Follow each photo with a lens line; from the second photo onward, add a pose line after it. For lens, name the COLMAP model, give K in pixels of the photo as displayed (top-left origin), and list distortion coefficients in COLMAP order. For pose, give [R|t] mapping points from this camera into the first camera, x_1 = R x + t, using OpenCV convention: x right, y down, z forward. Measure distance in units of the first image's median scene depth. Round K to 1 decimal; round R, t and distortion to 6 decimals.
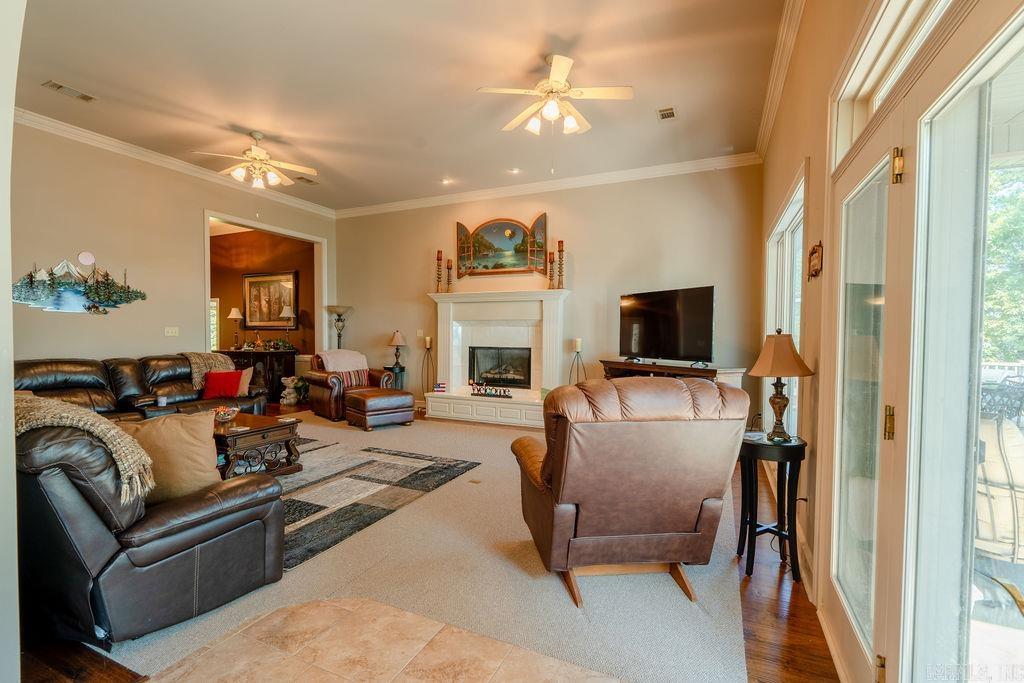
lens RADIAL K [[460.5, 0, 512.7], [0, 460.5, 343.4], [0, 0, 1]] dist [-0.013228, 0.006616]
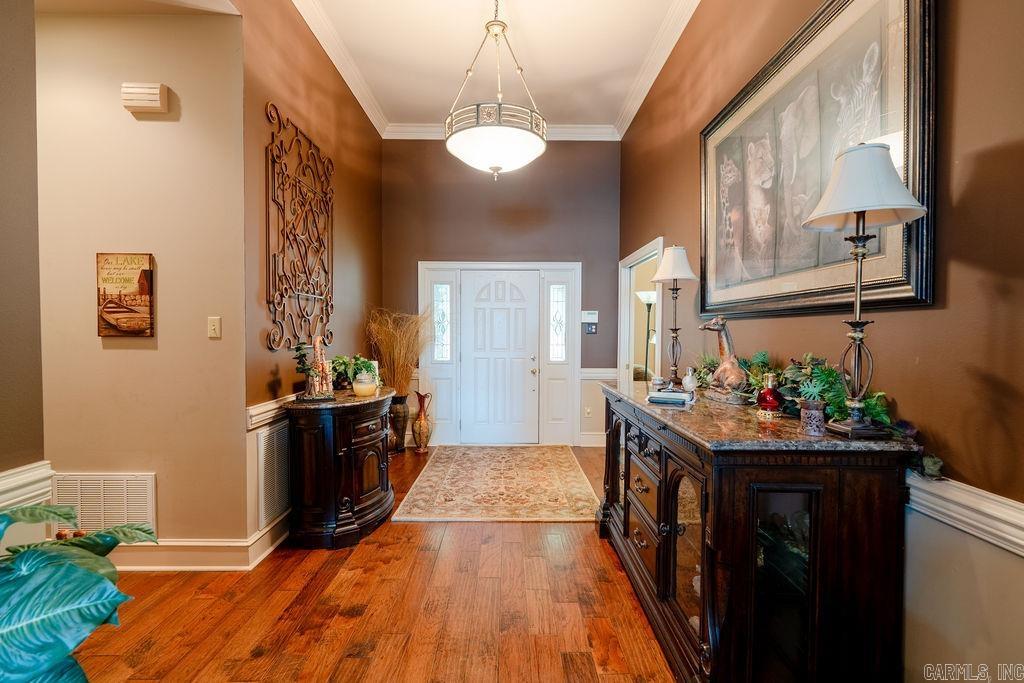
lens RADIAL K [[460.5, 0, 512.7], [0, 460.5, 343.4], [0, 0, 1]] dist [-0.013228, 0.006616]
pose [[0.416650, 0.016425, -0.908918, -0.375941], [-0.021721, 0.999731, 0.008109, -0.014485], [0.908807, 0.016364, 0.416895, 0.784338]]
